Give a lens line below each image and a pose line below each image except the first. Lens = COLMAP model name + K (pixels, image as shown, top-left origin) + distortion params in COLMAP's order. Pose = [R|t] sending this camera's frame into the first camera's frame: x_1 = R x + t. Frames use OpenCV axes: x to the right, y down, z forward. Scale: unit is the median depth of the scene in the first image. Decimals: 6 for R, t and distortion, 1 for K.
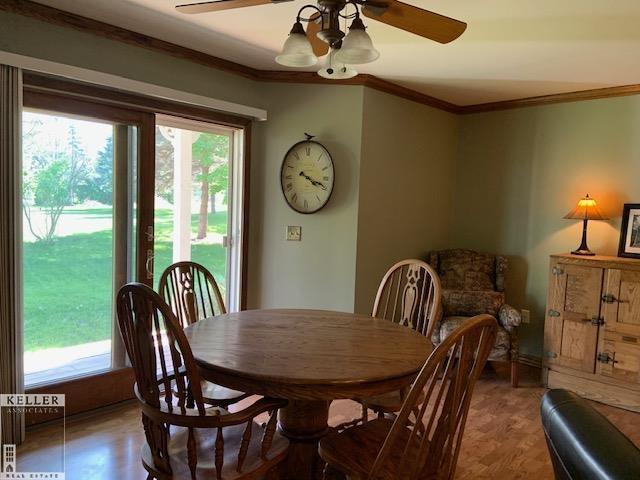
lens RADIAL K [[493.7, 0, 320.0], [0, 493.7, 240.0], [0, 0, 1]] dist [0.145150, -0.206451]
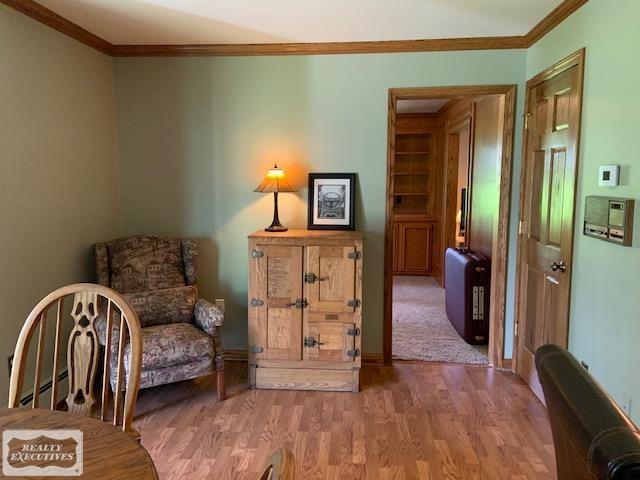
lens RADIAL K [[493.7, 0, 320.0], [0, 493.7, 240.0], [0, 0, 1]] dist [0.145150, -0.206451]
pose [[0.783821, -0.108096, 0.611506, 0.038191], [0.068986, 0.993795, 0.087248, -0.029249], [-0.617143, -0.026201, 0.786415, 0.268247]]
